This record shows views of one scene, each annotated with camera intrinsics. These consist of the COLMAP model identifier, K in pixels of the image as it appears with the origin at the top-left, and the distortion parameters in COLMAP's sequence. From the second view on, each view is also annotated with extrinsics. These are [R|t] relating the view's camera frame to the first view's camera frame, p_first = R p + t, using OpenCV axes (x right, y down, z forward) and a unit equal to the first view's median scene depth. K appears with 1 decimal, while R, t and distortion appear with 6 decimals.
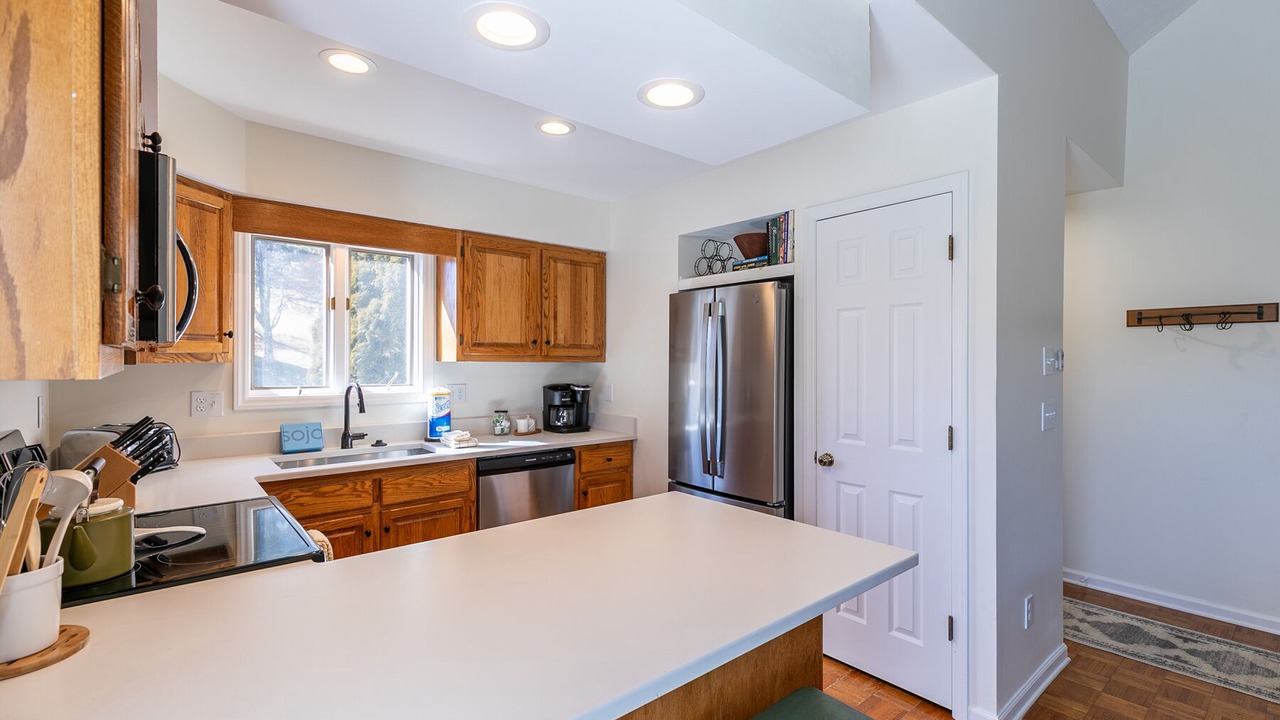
lens RADIAL K [[575.9, 0, 650.4], [0, 575.9, 364.6], [0, 0, 1]] dist [0.004410, 0.000860]
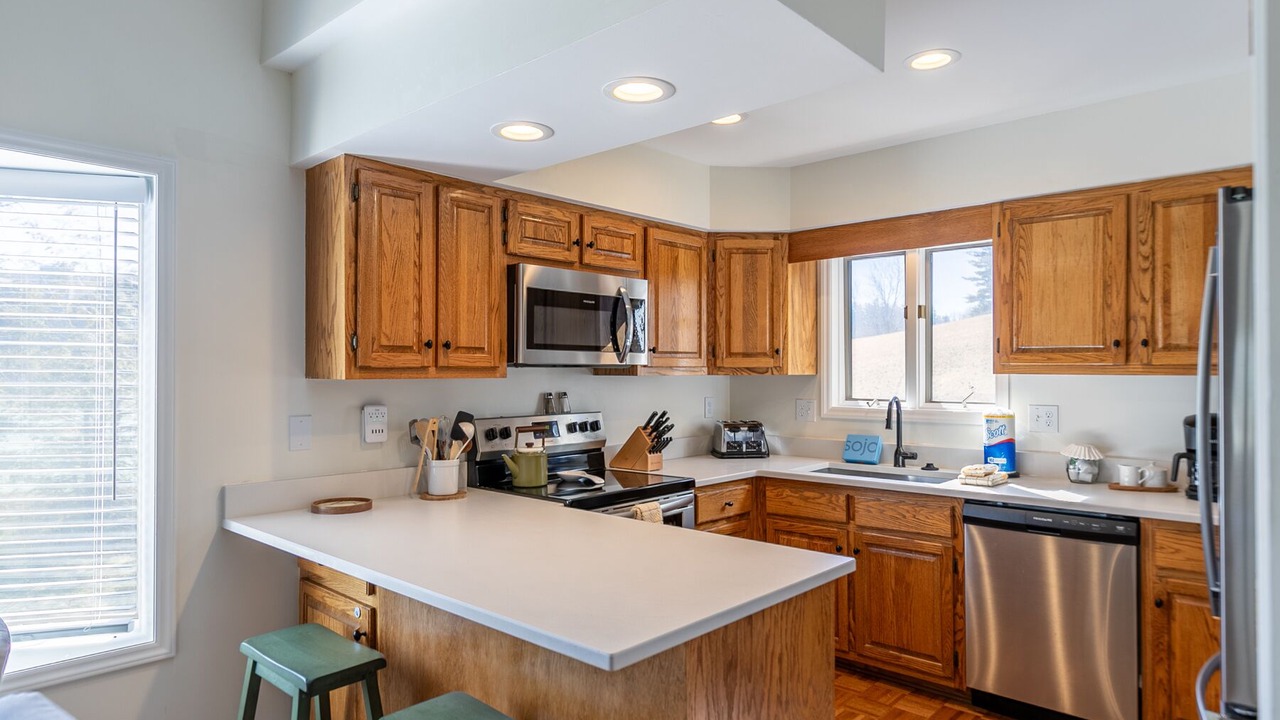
lens RADIAL K [[763.4, 0, 641.1], [0, 763.4, 365.5], [0, 0, 1]] dist [0.009241, 0.001448]
pose [[0.114127, -0.011371, -0.993401, 0.601077], [-0.005775, 0.999910, -0.012109, -0.001634], [0.993449, 0.007119, 0.114051, 0.400823]]
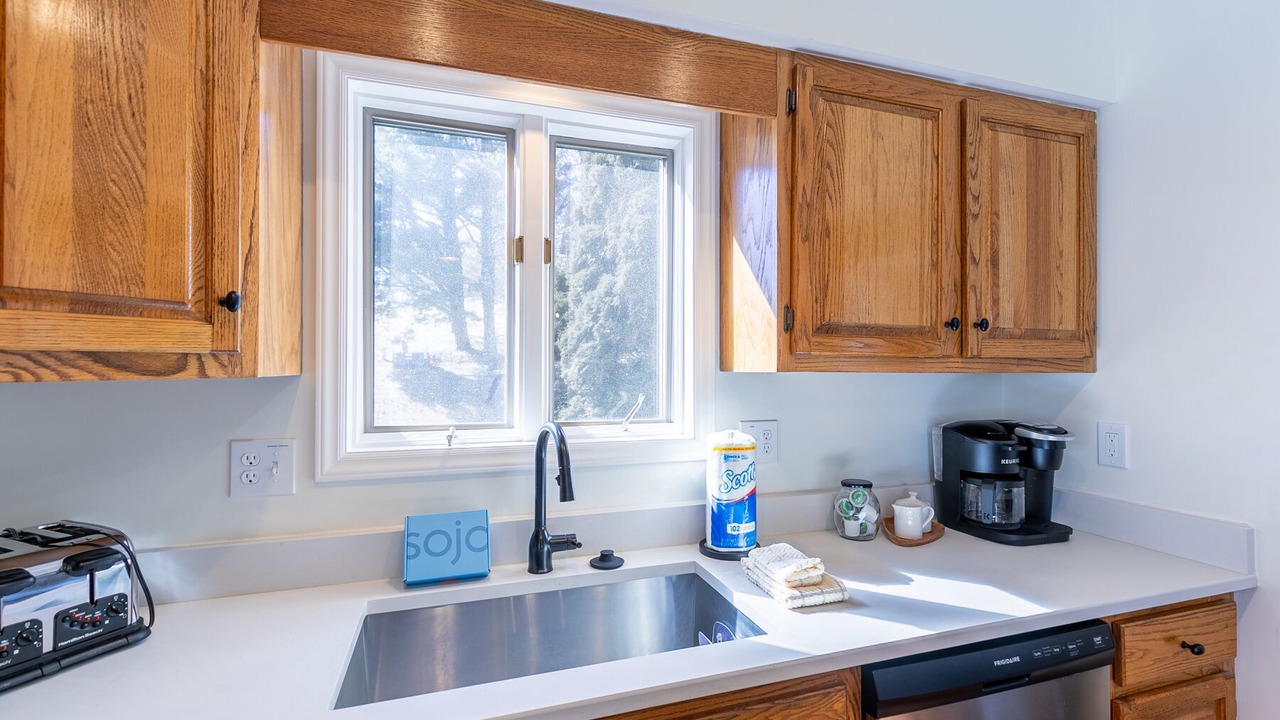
lens RADIAL K [[575.9, 0, 647.1], [0, 575.9, 366.0], [0, 0, 1]] dist [0.004410, 0.000860]
pose [[0.925962, -0.005054, -0.377582, -0.258366], [0.001133, 0.999943, -0.010606, -0.005355], [0.377615, 0.009393, 0.925915, 0.566139]]
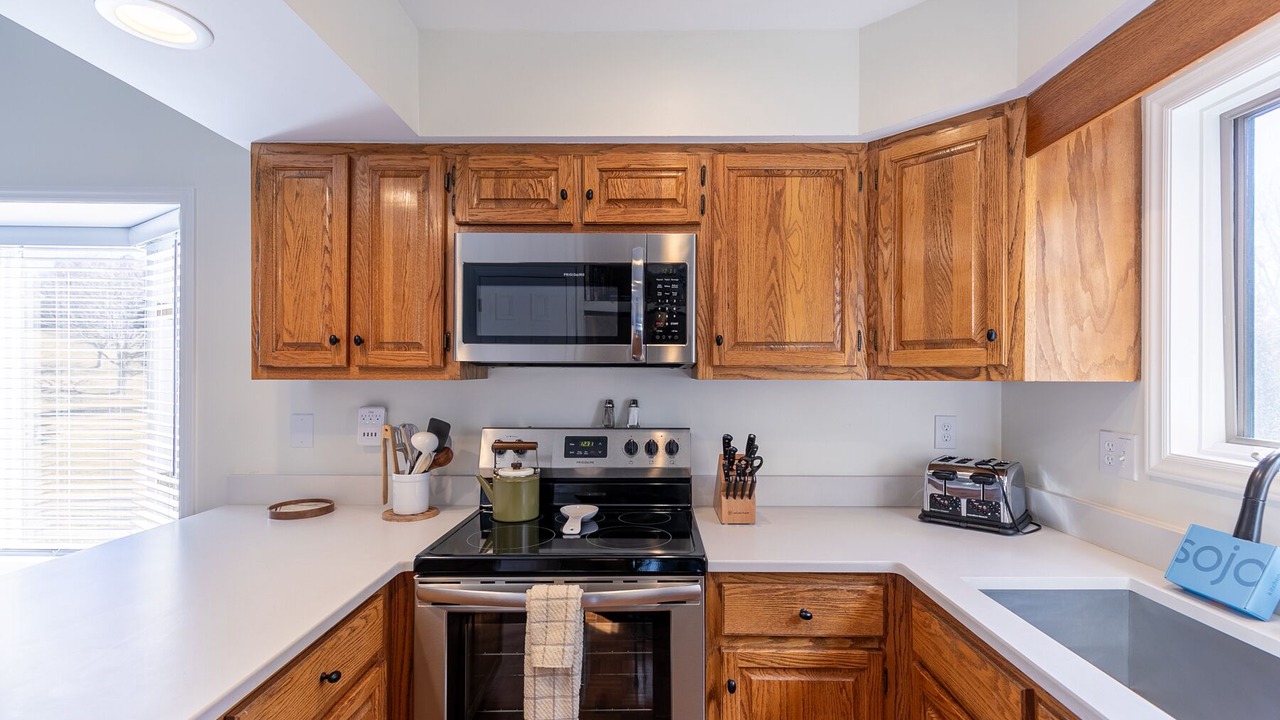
lens RADIAL K [[575.9, 0, 646.7], [0, 575.9, 370.8], [0, 0, 1]] dist [0.004410, 0.000860]
pose [[-0.656178, -0.007322, -0.754571, -0.021411], [-0.010938, 0.999940, -0.000191, -0.007754], [0.754527, 0.008128, -0.656219, 0.836482]]
